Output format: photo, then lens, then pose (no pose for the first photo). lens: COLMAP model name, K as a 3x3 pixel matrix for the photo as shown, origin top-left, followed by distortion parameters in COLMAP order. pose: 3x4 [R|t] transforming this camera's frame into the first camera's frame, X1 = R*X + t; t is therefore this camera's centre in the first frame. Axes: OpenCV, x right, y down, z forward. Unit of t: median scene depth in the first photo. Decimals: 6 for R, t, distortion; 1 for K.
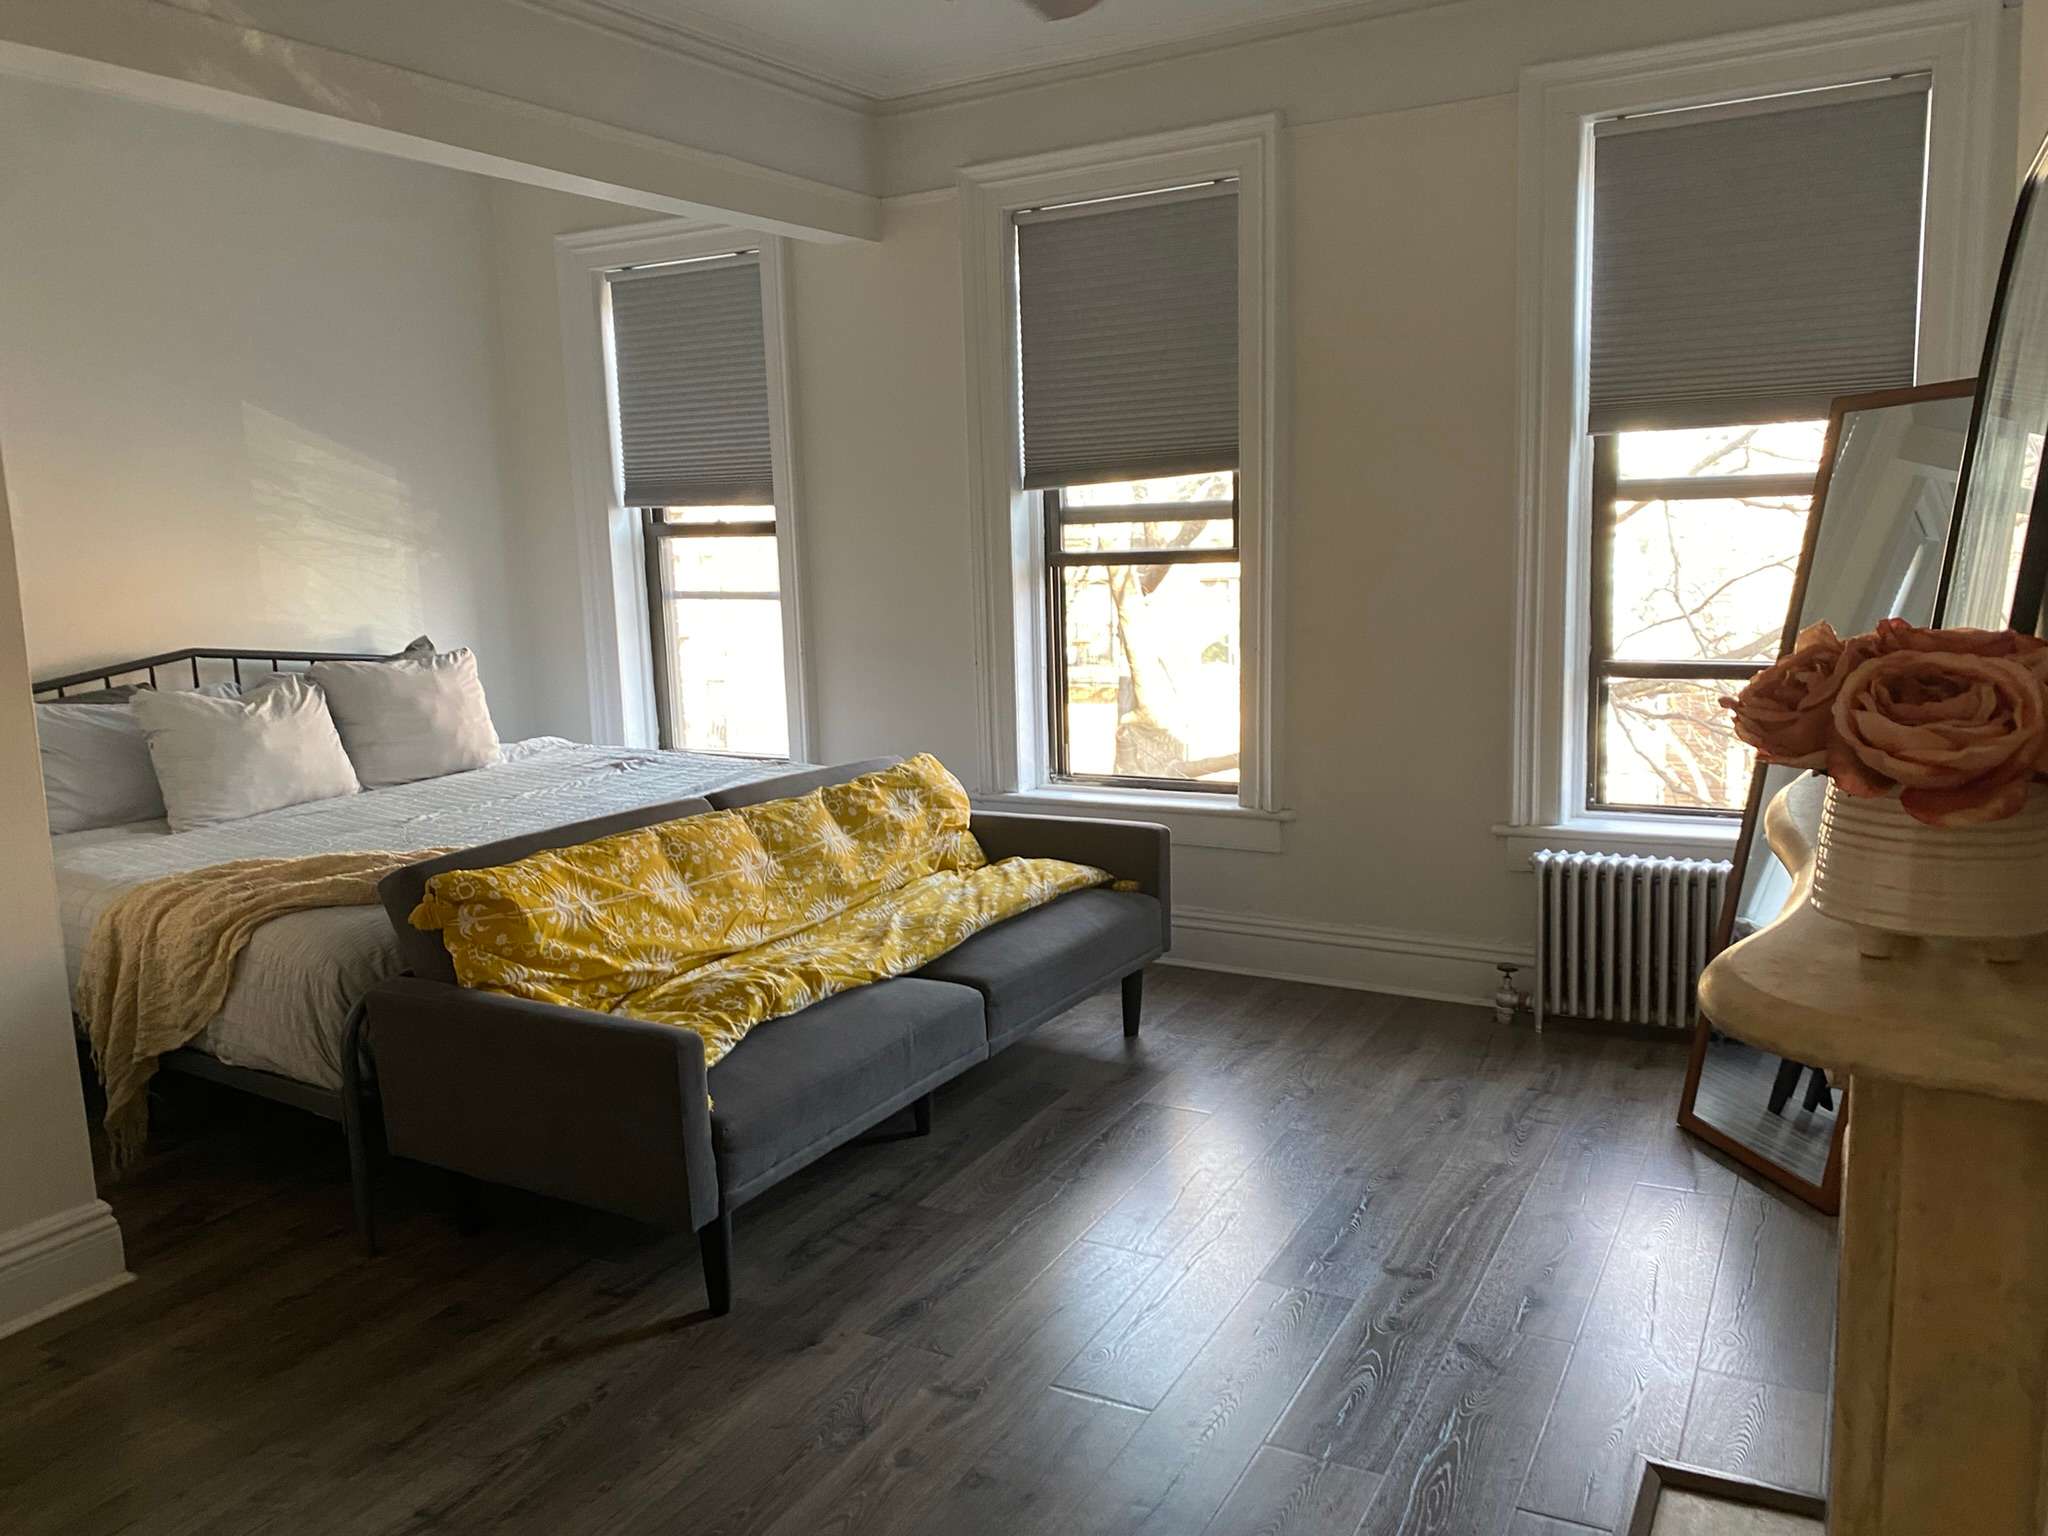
lens RADIAL K [[1567.6, 0, 1021.6], [0, 1567.6, 759.0], [0, 0, 1]] dist [0.064209, -0.085509]
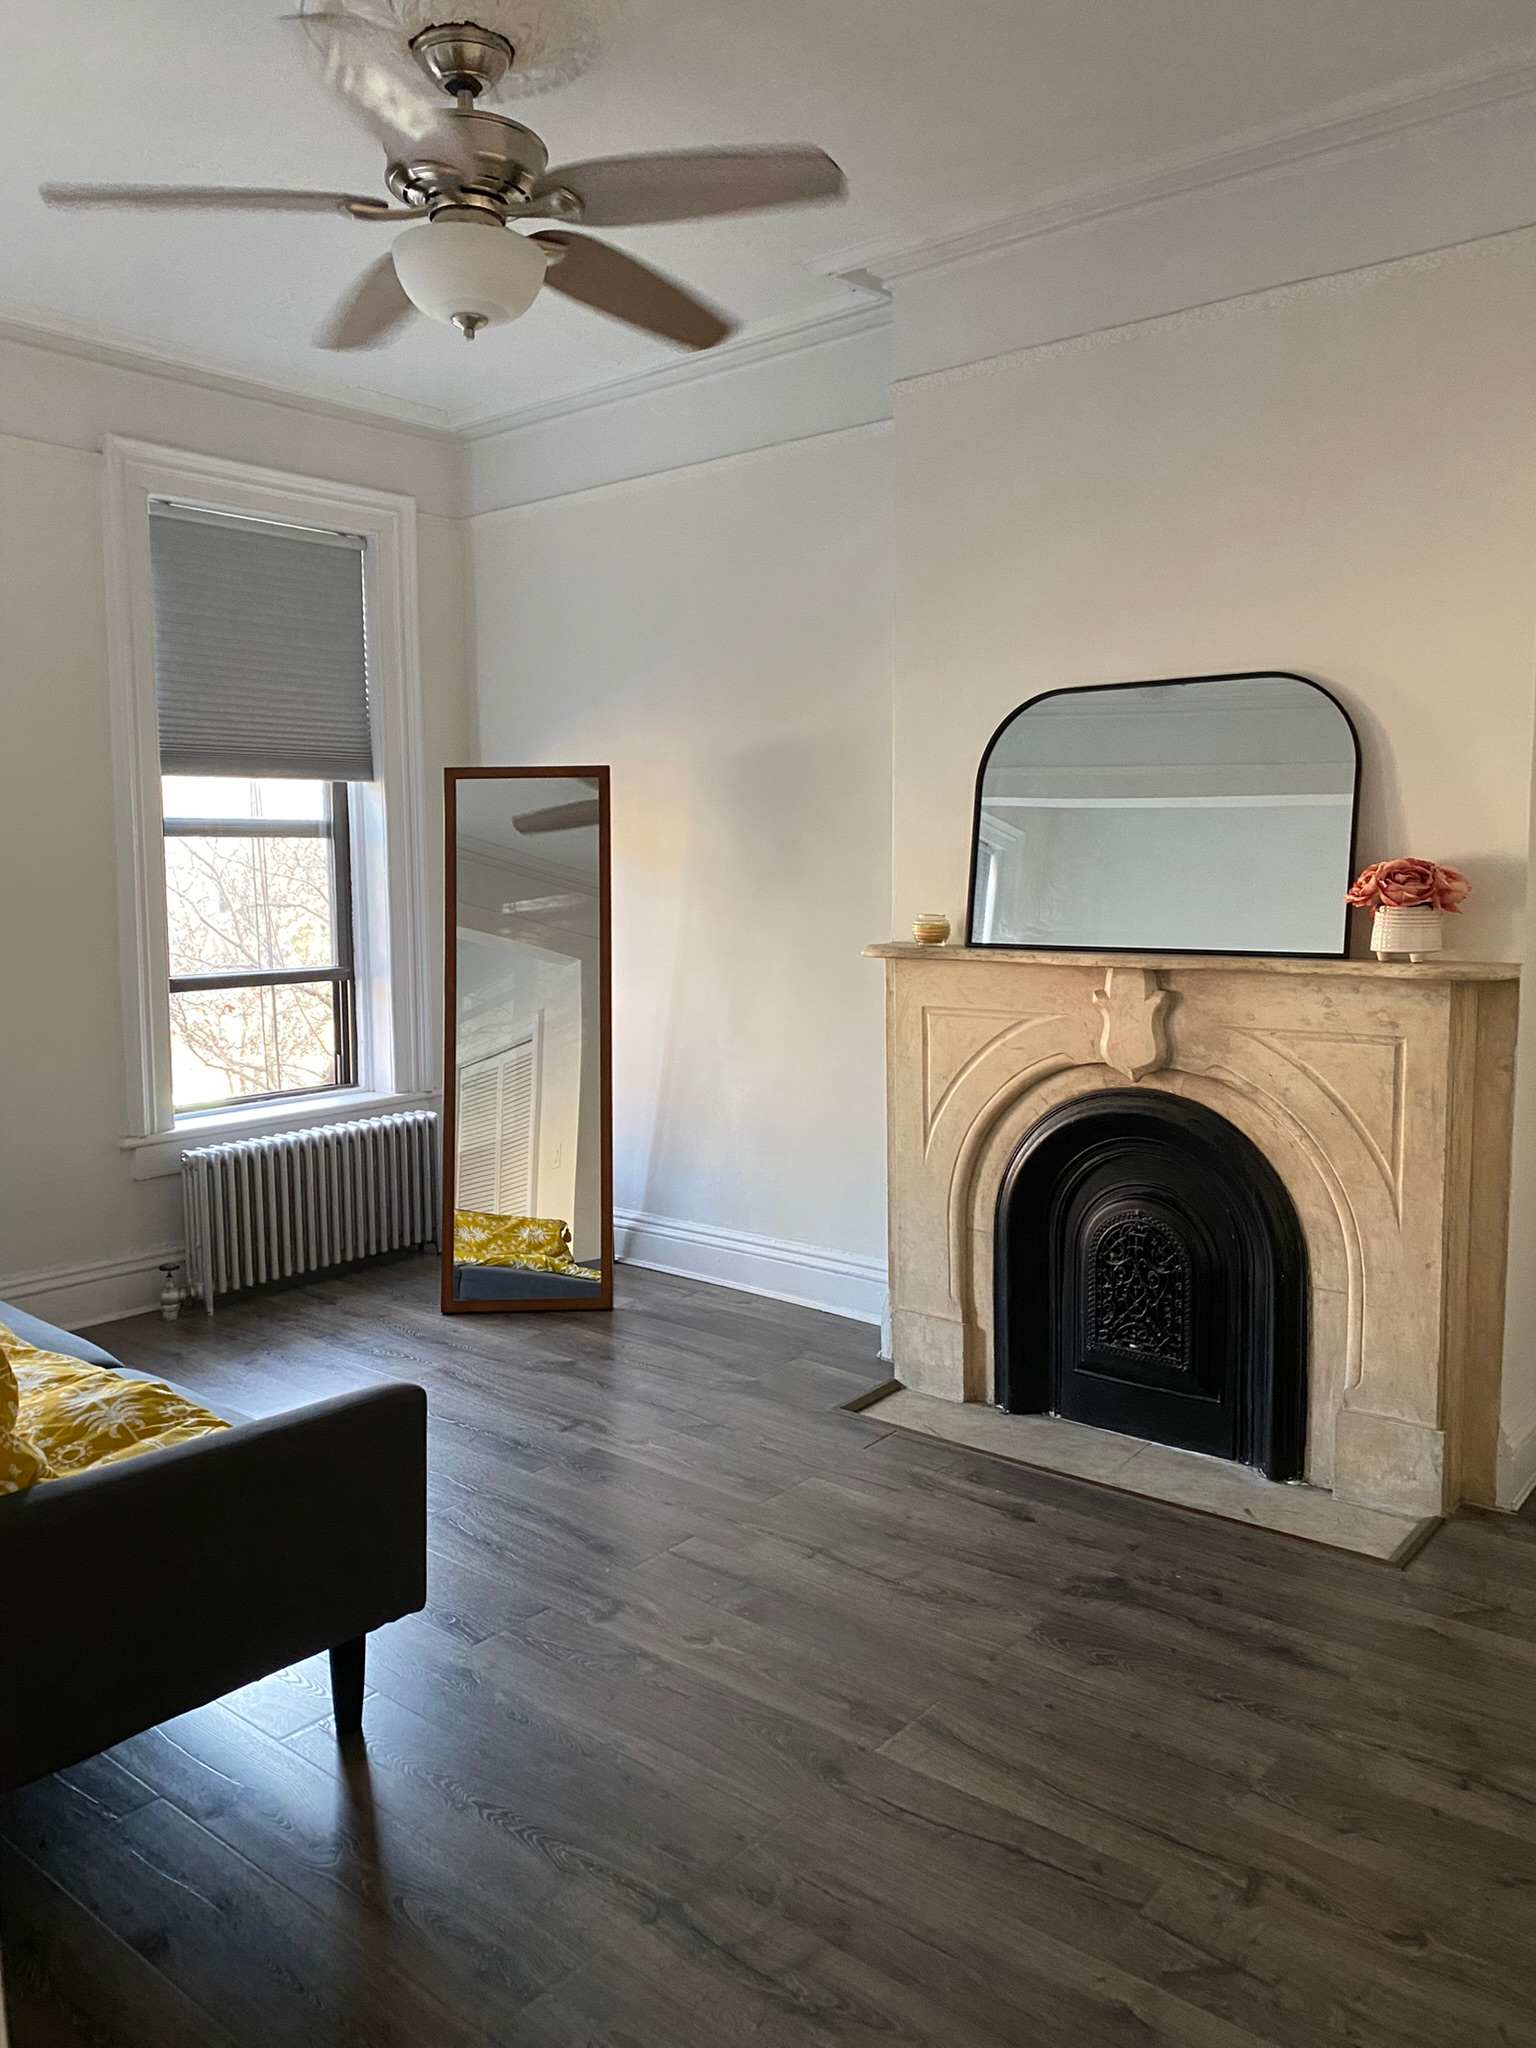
lens RADIAL K [[1572.8, 0, 768.0], [0, 1572.8, 1024.0], [0, 0, 1]] dist [0.044699, -0.056930]
pose [[0.177491, -0.073530, 0.981372, -0.757165], [0.140539, 0.988878, 0.048674, -0.028926], [-0.974036, 0.129282, 0.185851, 0.447612]]
